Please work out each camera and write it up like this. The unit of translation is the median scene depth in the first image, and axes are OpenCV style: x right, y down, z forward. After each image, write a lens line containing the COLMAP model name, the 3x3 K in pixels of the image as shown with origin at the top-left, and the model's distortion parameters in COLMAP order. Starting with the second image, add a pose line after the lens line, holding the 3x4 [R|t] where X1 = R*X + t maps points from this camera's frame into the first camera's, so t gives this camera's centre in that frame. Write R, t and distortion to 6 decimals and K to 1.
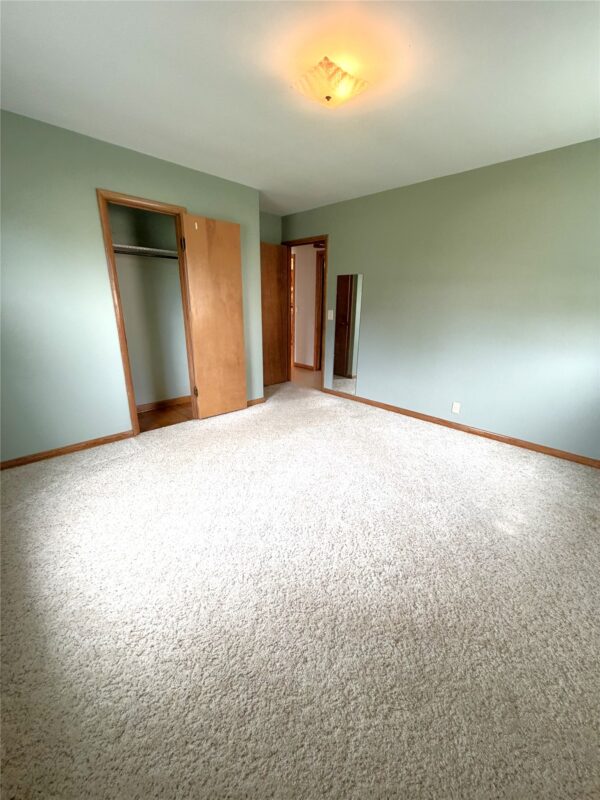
lens RADIAL K [[313.1, 0, 300.0], [0, 313.1, 400.0], [0, 0, 1]] dist [0.001563, 0.001208]
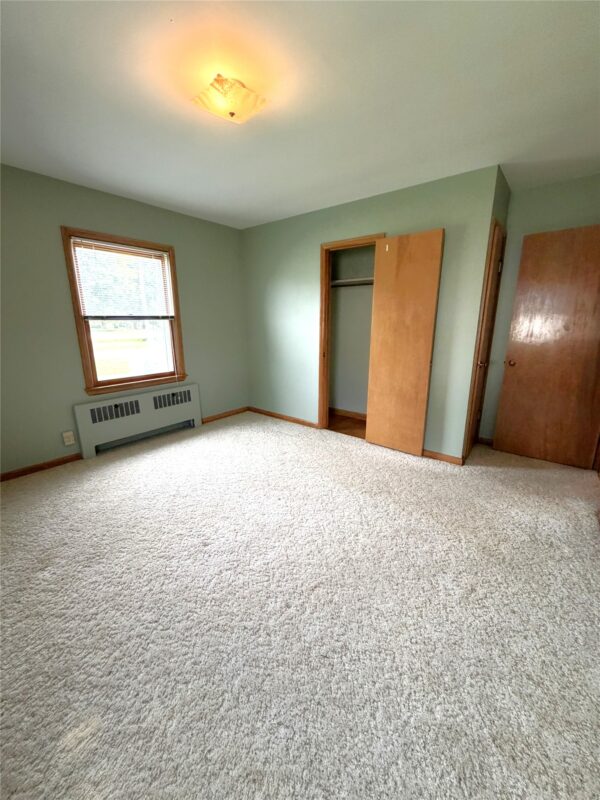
lens RADIAL K [[313.1, 0, 300.0], [0, 313.1, 400.0], [0, 0, 1]] dist [0.001563, 0.001208]
pose [[0.124247, 0.228957, -0.965475, 0.604258], [-0.302701, 0.935378, 0.182865, -0.185564], [0.944952, 0.269529, 0.185523, 0.609968]]
